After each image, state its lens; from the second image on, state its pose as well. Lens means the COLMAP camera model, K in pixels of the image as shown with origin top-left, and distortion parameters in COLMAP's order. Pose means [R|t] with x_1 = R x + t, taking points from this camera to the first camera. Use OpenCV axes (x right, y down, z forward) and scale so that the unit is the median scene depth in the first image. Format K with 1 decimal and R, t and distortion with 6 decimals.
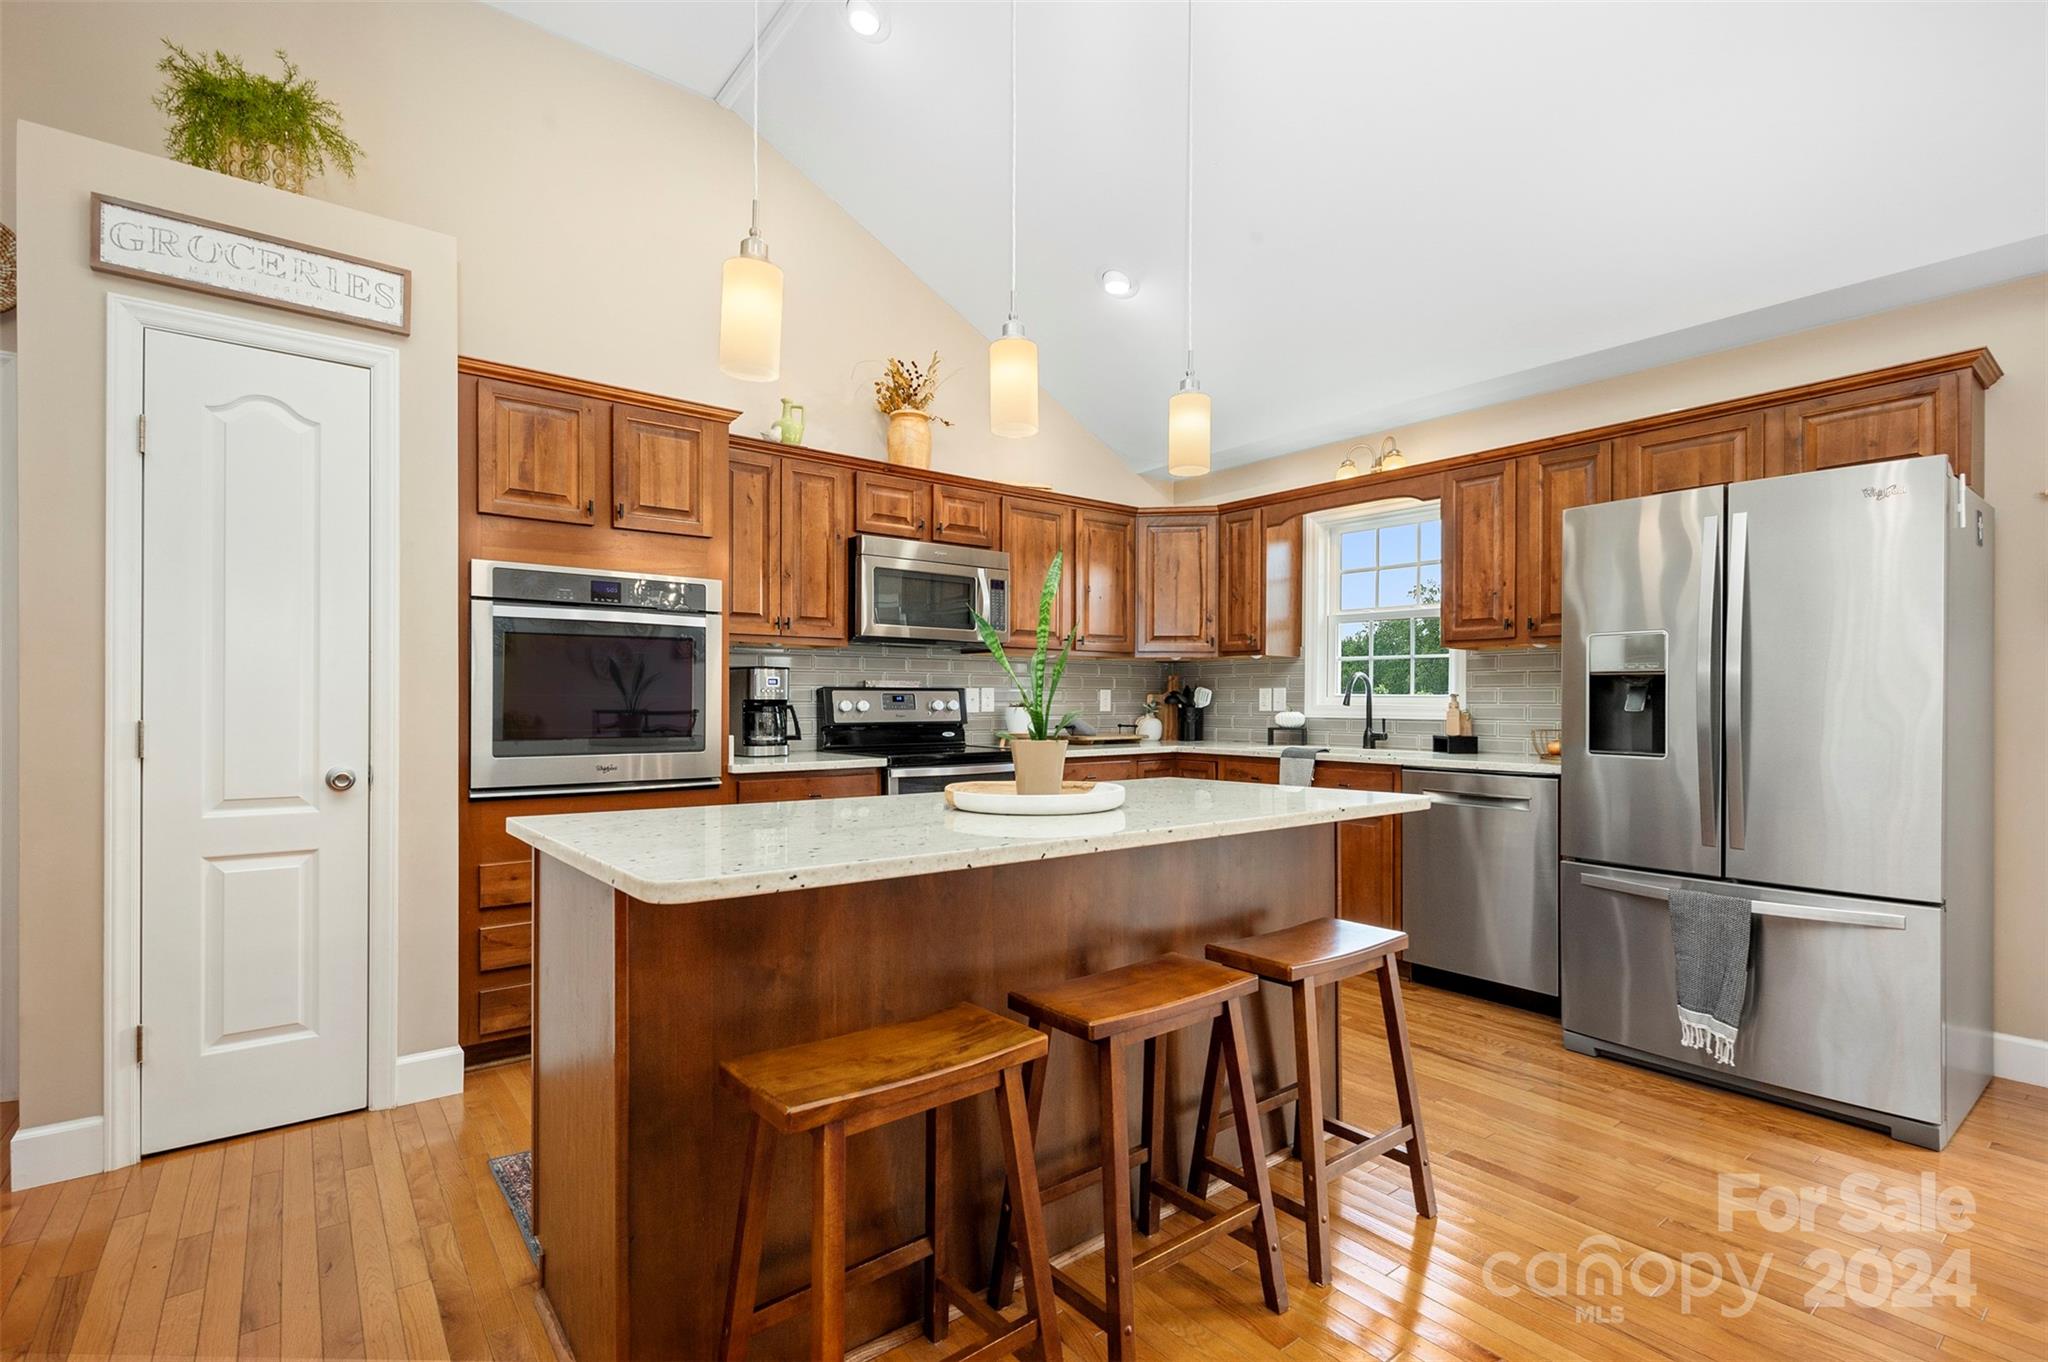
lens RADIAL K [[929.3, 0, 1027.4], [0, 929.3, 692.7], [0, 0, 1]] dist [0.000030, -0.000116]
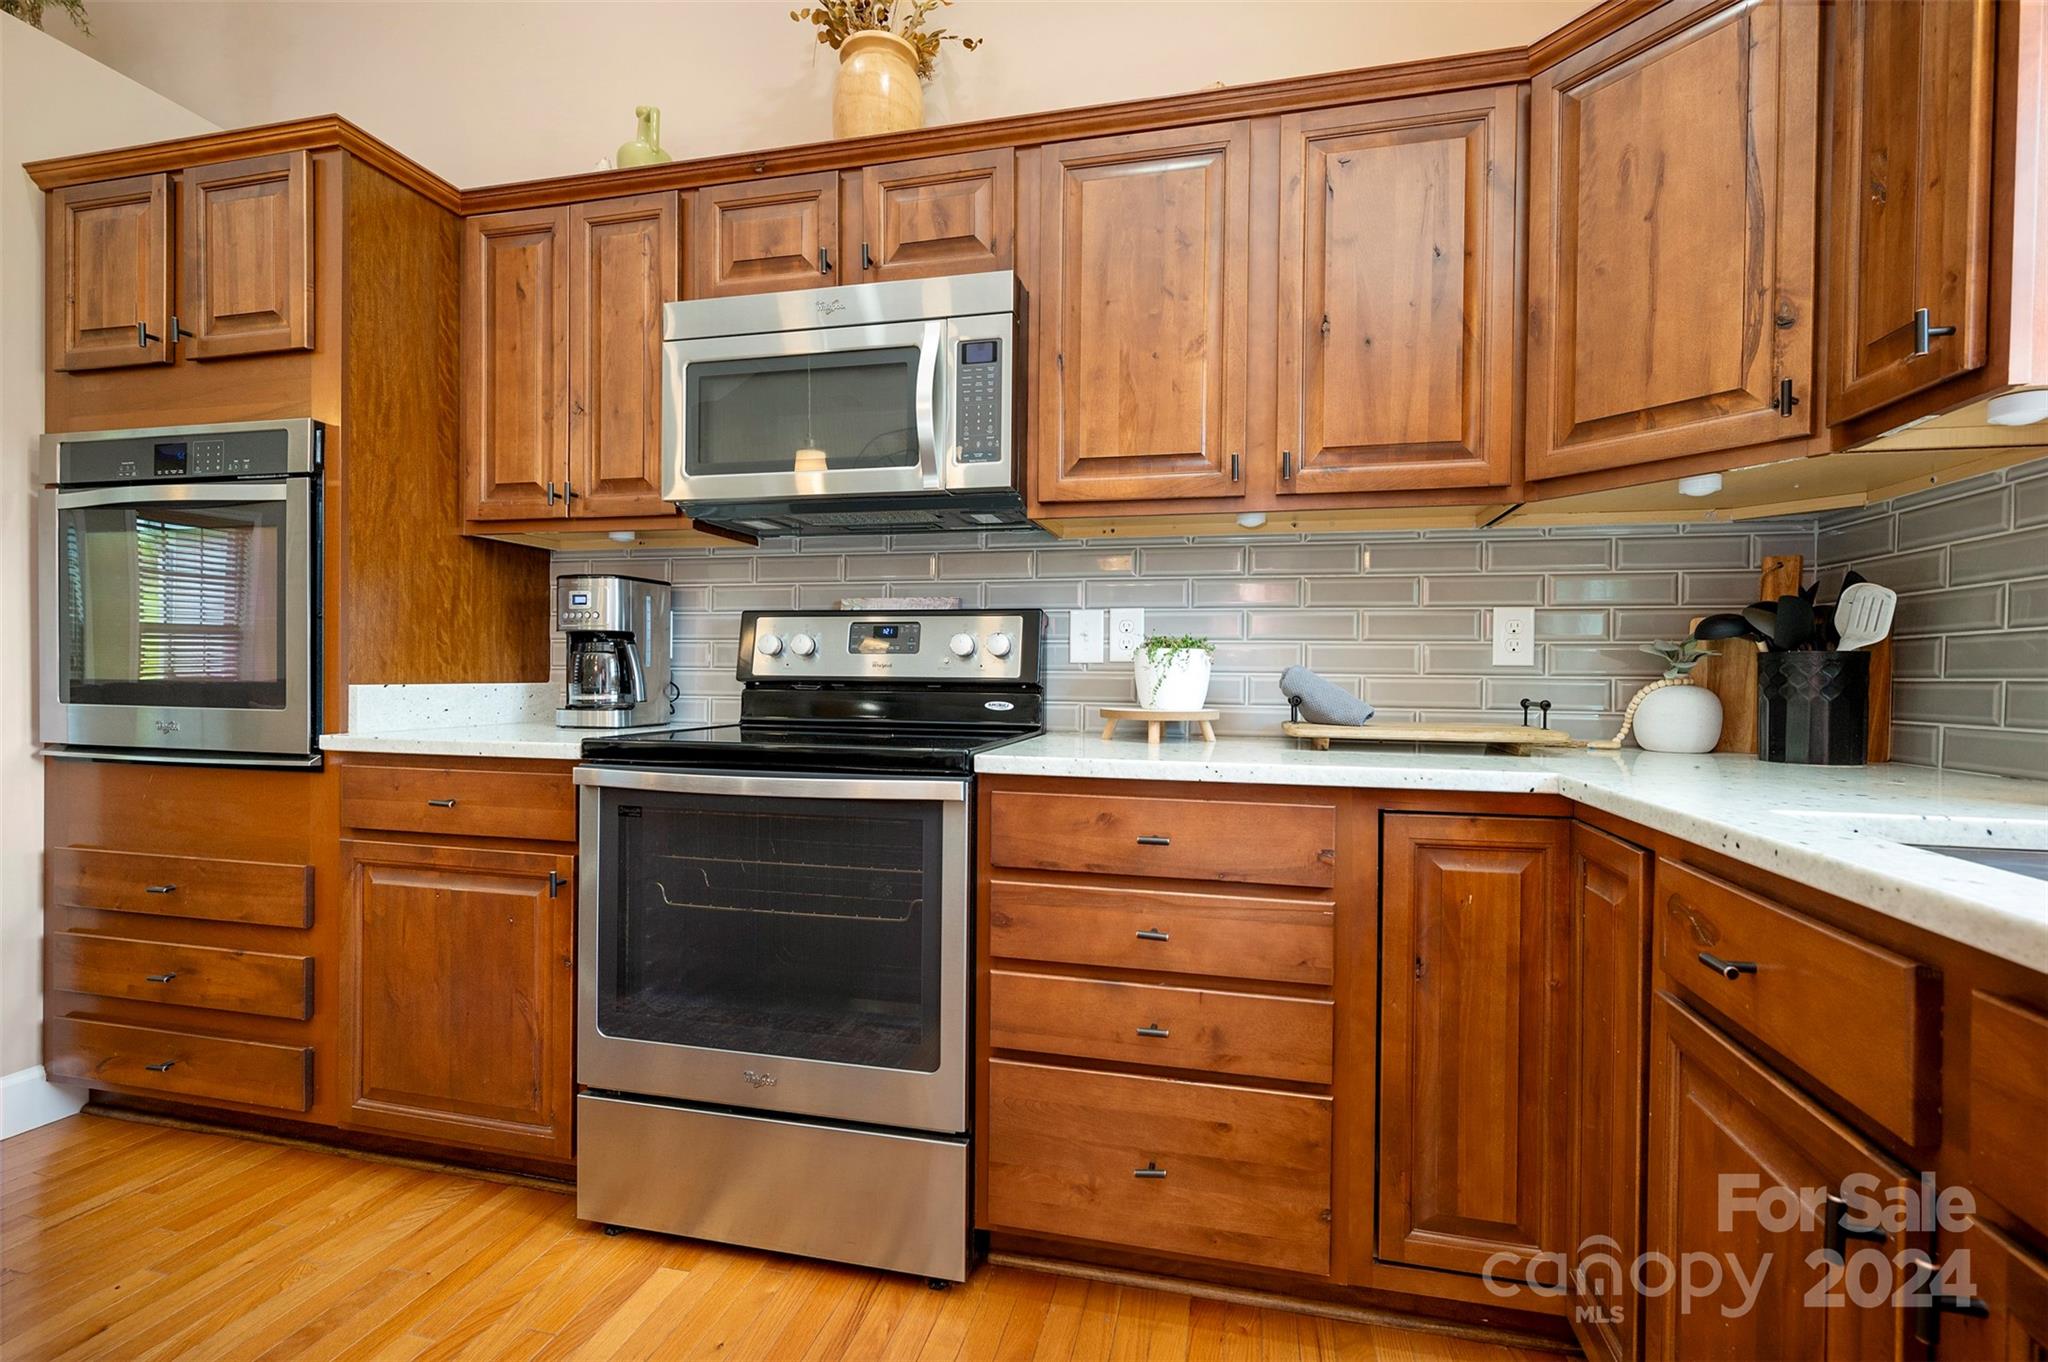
lens RADIAL K [[929.3, 0, 1025.4], [0, 929.3, 686.8], [0, 0, 1]] dist [0.000030, -0.000116]
pose [[0.621915, 0.012318, -0.782987, 0.306383], [-0.001945, 0.999897, 0.014186, 0.029296], [0.783082, -0.007300, 0.621876, 0.735209]]
